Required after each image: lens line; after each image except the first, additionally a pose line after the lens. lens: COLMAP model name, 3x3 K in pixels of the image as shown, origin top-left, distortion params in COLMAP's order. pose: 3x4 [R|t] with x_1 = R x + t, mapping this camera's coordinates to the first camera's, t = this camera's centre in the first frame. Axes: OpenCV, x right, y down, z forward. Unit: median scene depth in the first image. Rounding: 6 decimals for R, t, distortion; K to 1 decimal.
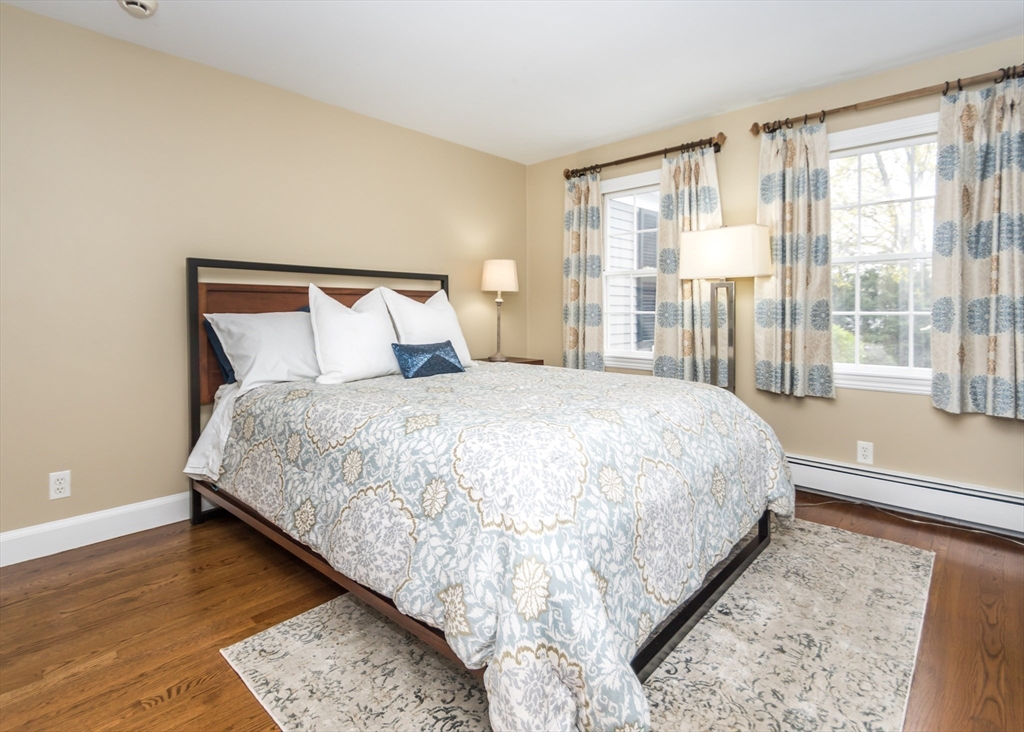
lens RADIAL K [[502.1, 0, 512.7], [0, 502.1, 288.3], [0, 0, 1]] dist [-0.002280, -0.000256]
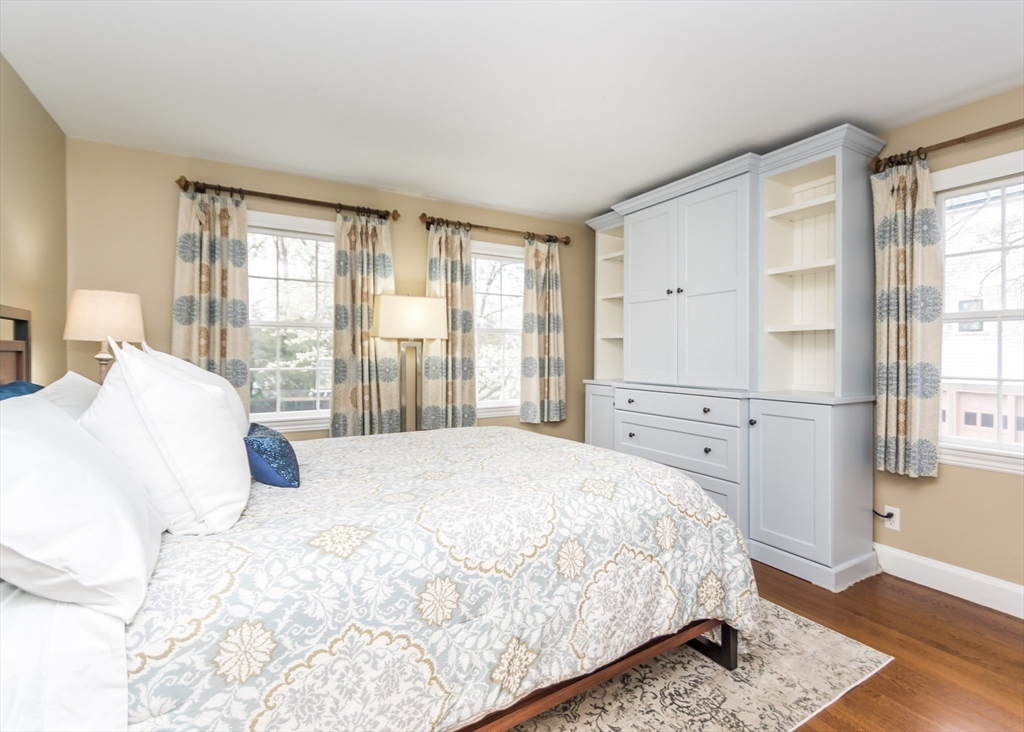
lens RADIAL K [[487.5, 0, 513.5], [0, 487.5, 361.4], [0, 0, 1]] dist [0.002561, 0.000298]
pose [[0.288898, -0.012900, 0.957273, -0.797675], [-0.040142, 0.998867, 0.025575, -0.010229], [-0.956518, -0.045815, 0.288053, 0.584864]]
